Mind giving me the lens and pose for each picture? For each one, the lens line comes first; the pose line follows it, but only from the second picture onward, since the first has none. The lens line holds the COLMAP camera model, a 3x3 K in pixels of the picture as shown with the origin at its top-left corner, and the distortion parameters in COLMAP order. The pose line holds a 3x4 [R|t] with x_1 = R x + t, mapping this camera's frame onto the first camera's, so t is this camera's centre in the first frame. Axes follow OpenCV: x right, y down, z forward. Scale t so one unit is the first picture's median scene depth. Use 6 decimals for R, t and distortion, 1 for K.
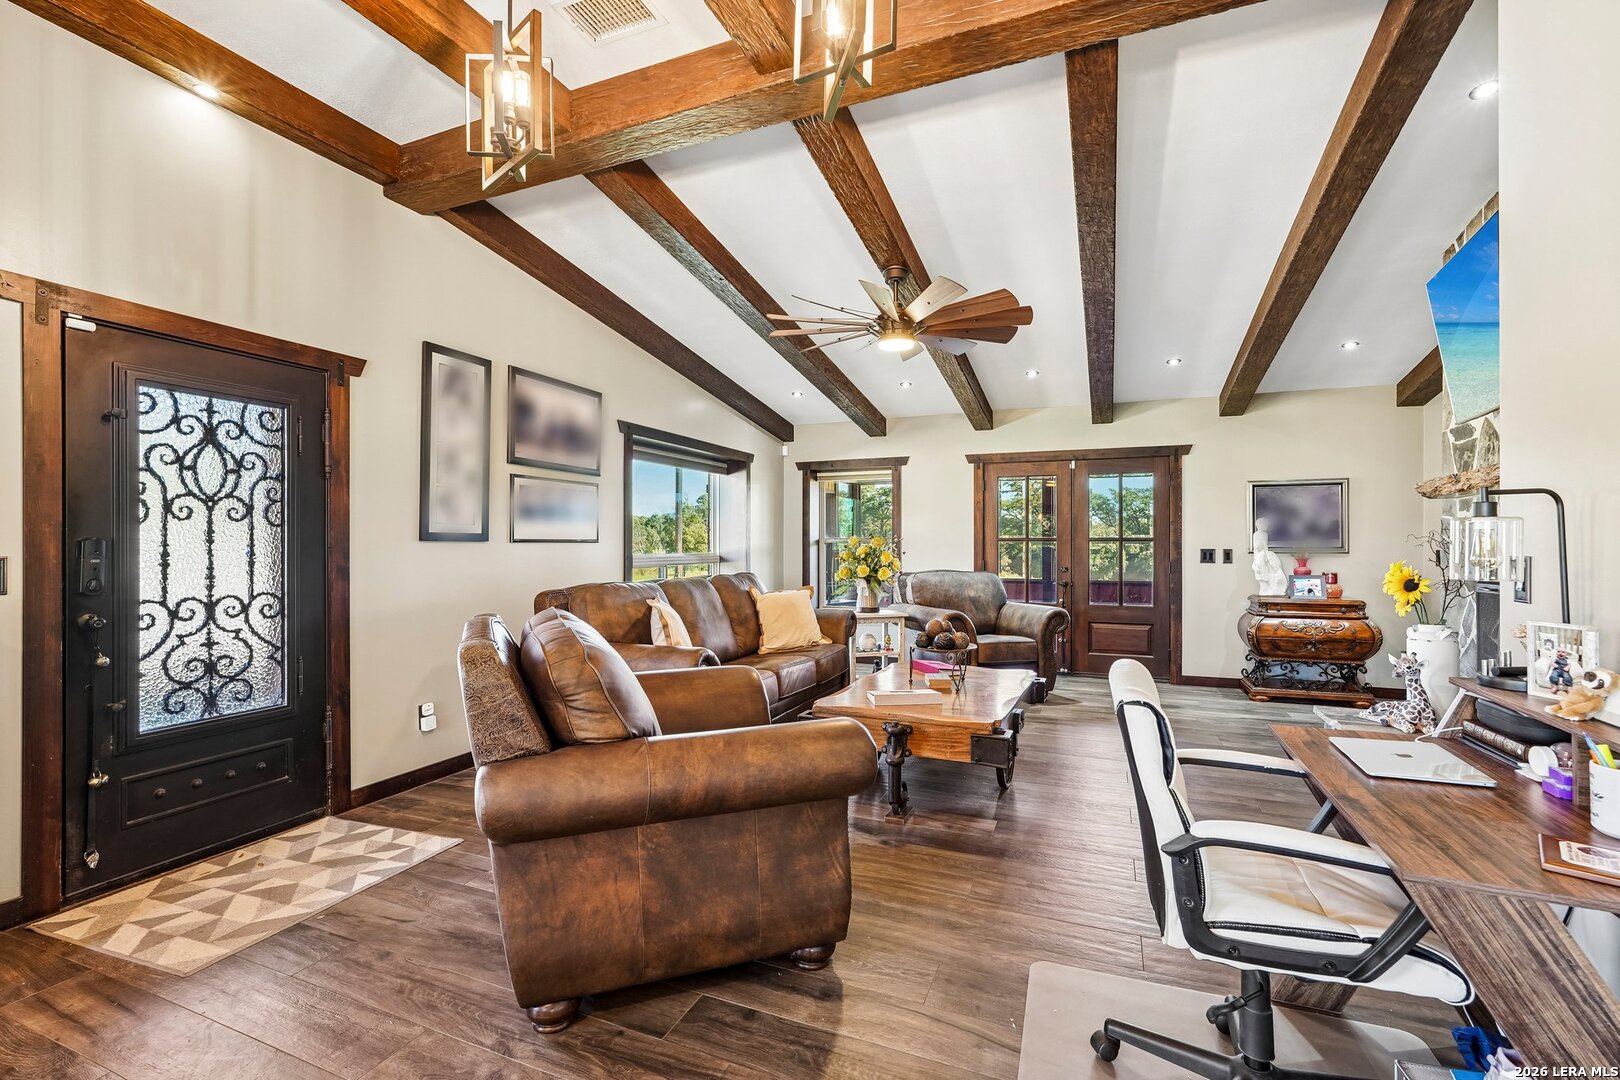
lens RADIAL K [[716.6, 0, 801.3], [0, 716.6, 541.7], [0, 0, 1]] dist [-0.008655, 0.005714]
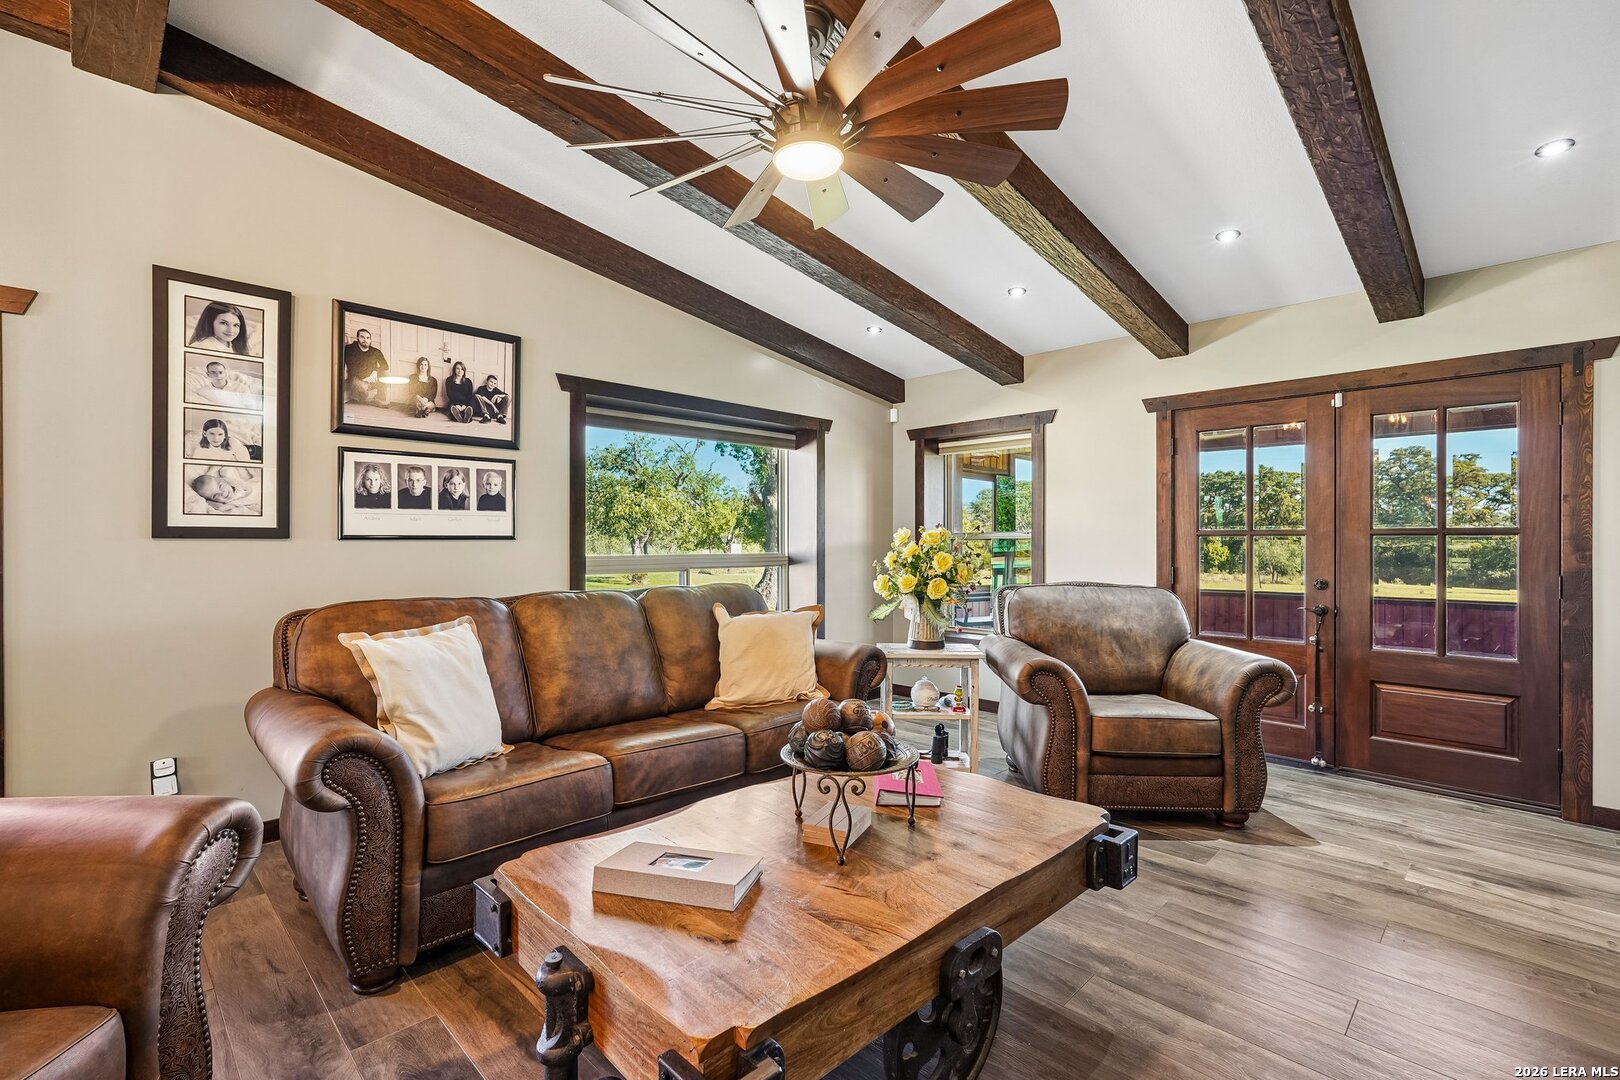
lens RADIAL K [[716.6, 0, 811.7], [0, 716.6, 541.3], [0, 0, 1]] dist [-0.008655, 0.005714]
pose [[0.926388, -0.000828, -0.376568, 0.230724], [0.002780, 0.999985, 0.004639, 0.000296], [0.376559, -0.005345, 0.926377, 0.357273]]
